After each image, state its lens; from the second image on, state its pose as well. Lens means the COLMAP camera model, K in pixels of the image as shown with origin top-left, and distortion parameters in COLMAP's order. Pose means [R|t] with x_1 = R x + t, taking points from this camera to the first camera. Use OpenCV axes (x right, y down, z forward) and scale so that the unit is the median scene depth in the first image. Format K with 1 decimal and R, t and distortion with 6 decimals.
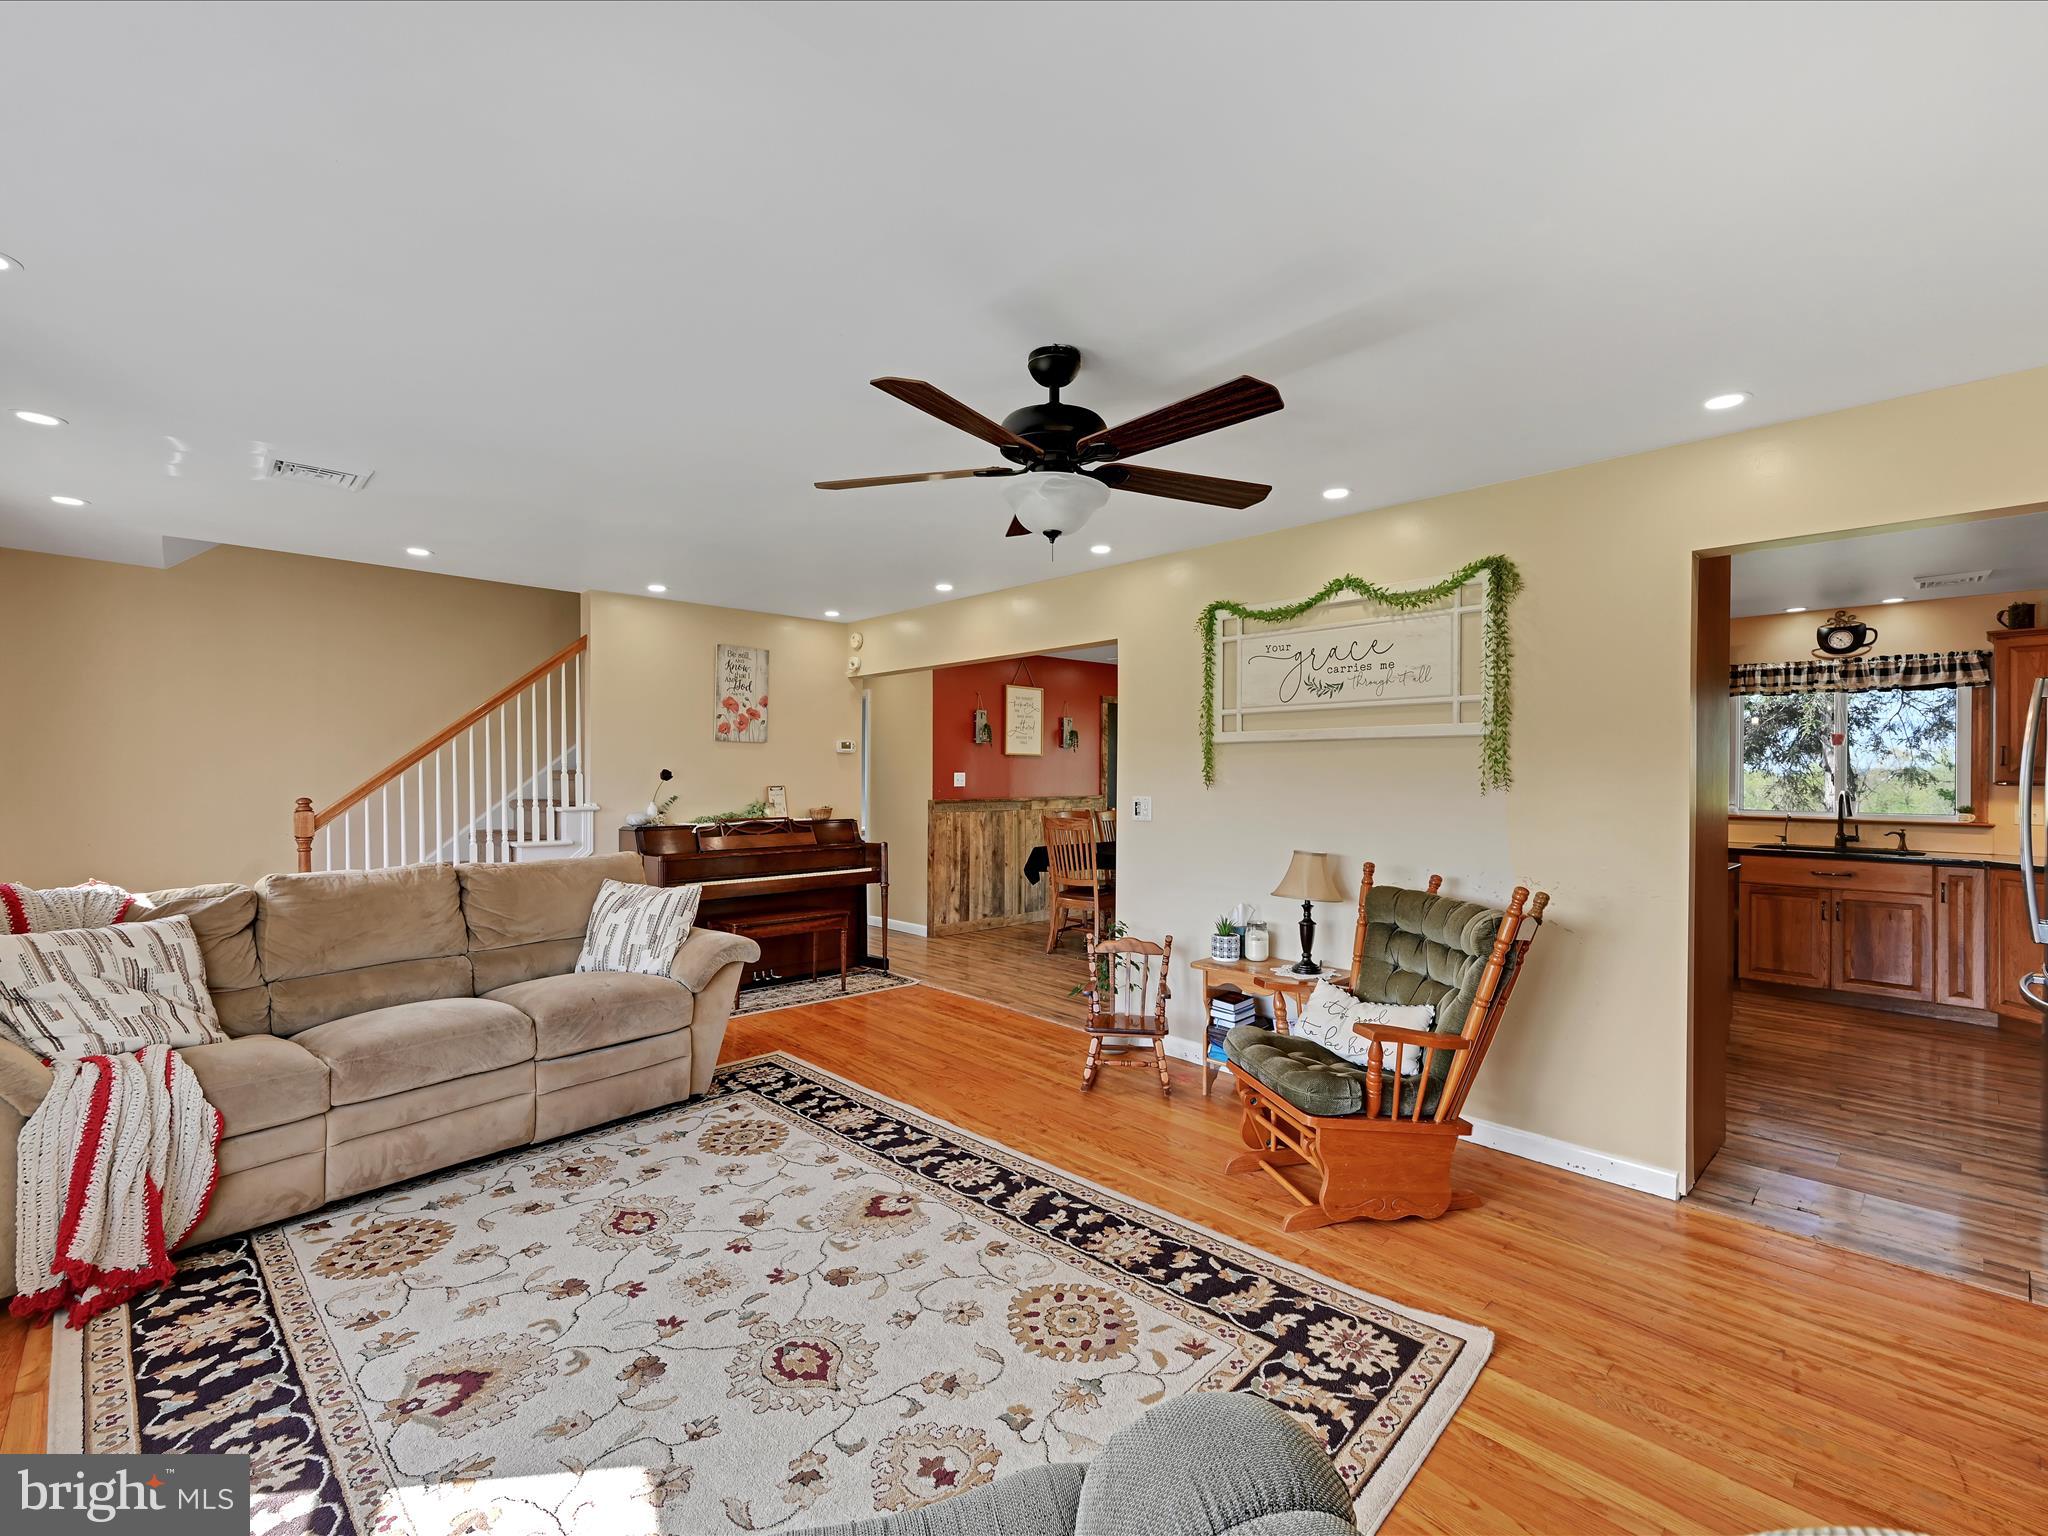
lens RADIAL K [[907.8, 0, 1028.5], [0, 907.8, 770.4], [0, 0, 1]] dist [-0.003546, 0.001752]
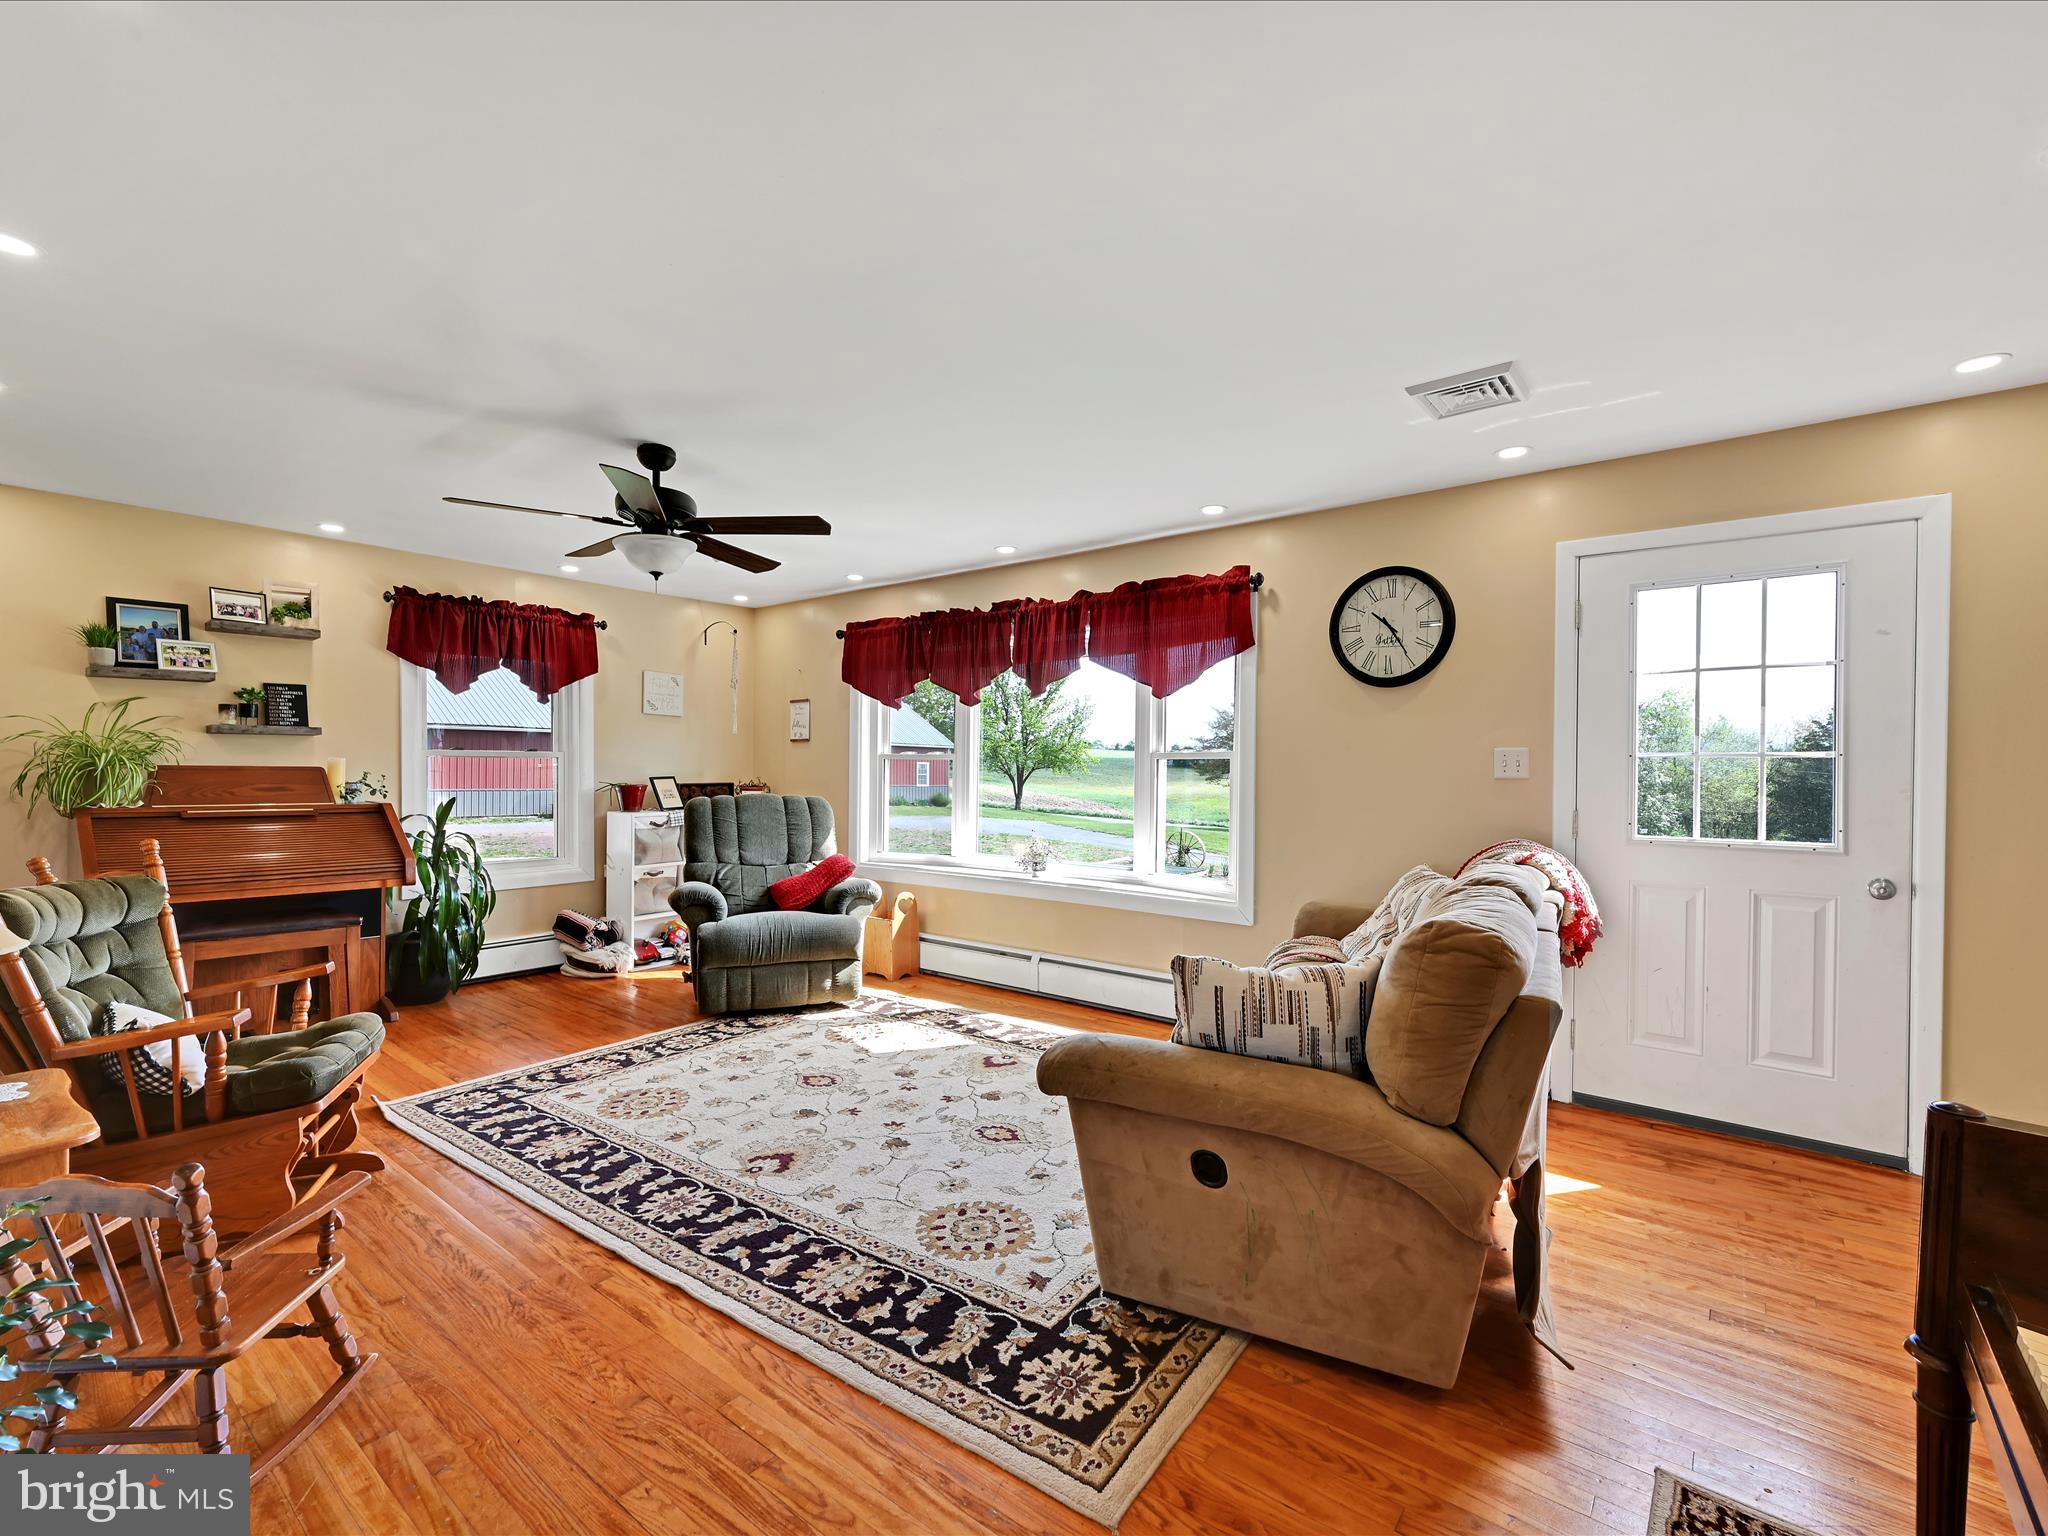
lens RADIAL K [[907.8, 0, 1012.0], [0, 907.8, 780.6], [0, 0, 1]] dist [-0.003546, 0.001752]
pose [[-0.992723, -0.009670, -0.120032, -0.167610], [-0.010865, 0.999898, 0.009303, 0.022662], [0.119929, 0.010540, -0.992726, 1.152988]]
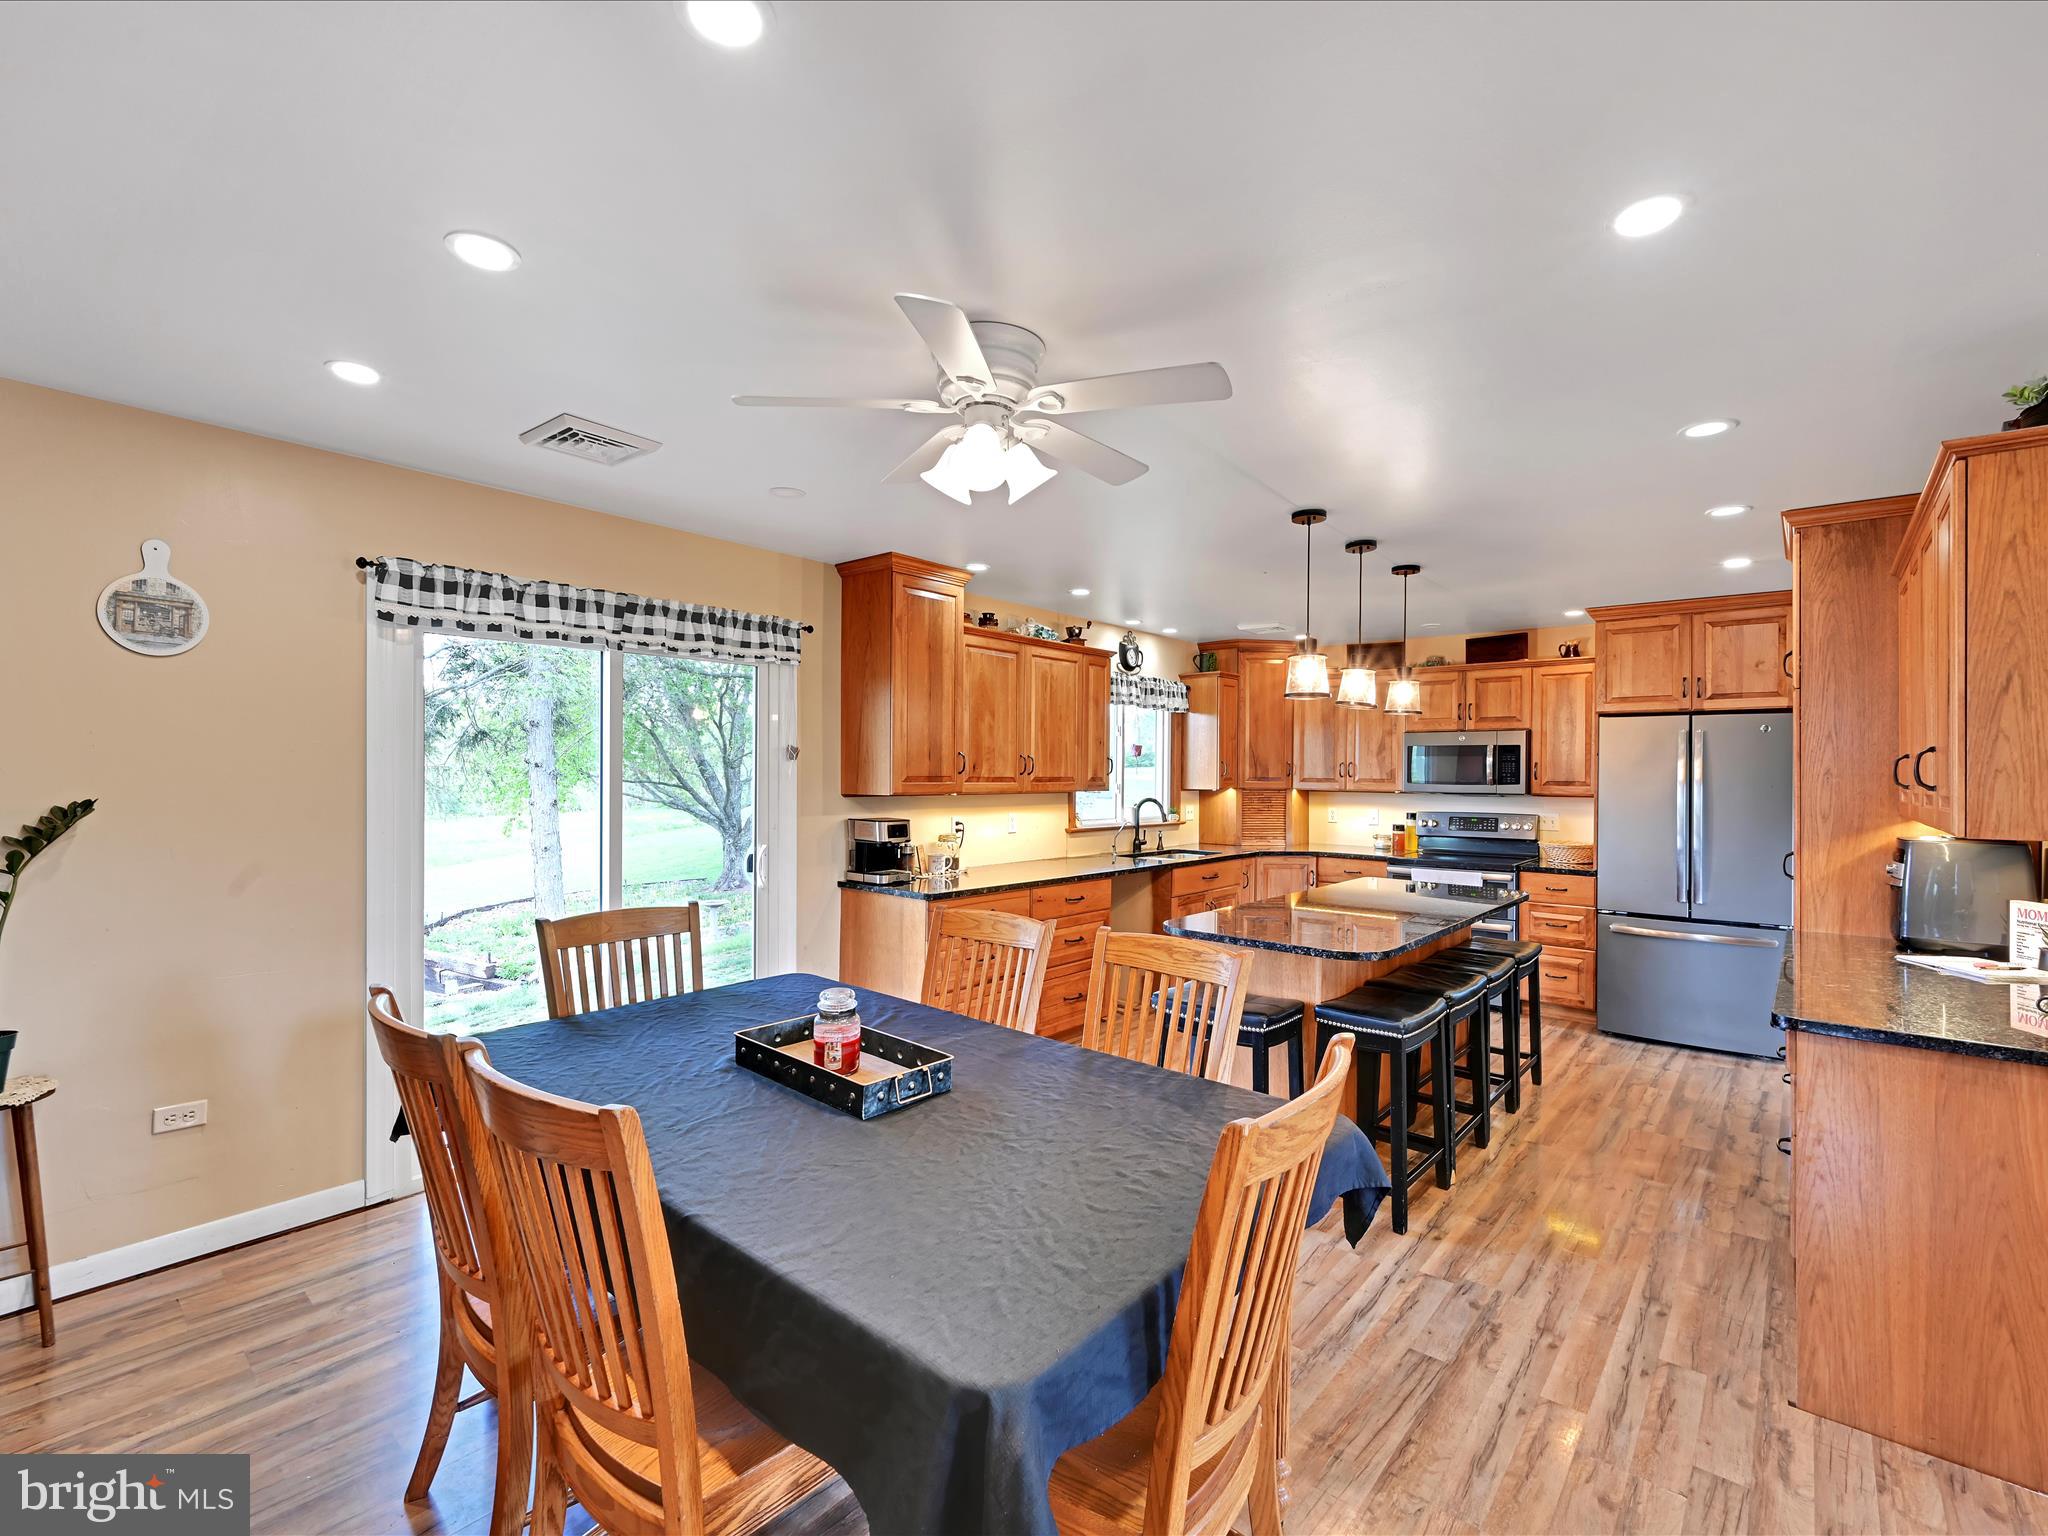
lens RADIAL K [[907.8, 0, 1025.1], [0, 907.8, 774.7], [0, 0, 1]] dist [-0.003546, 0.001752]
pose [[-0.093606, -0.010958, 0.995549, -0.186278], [-0.011426, 0.999885, 0.009931, -0.017414], [-0.995544, -0.010445, -0.093721, 1.412922]]
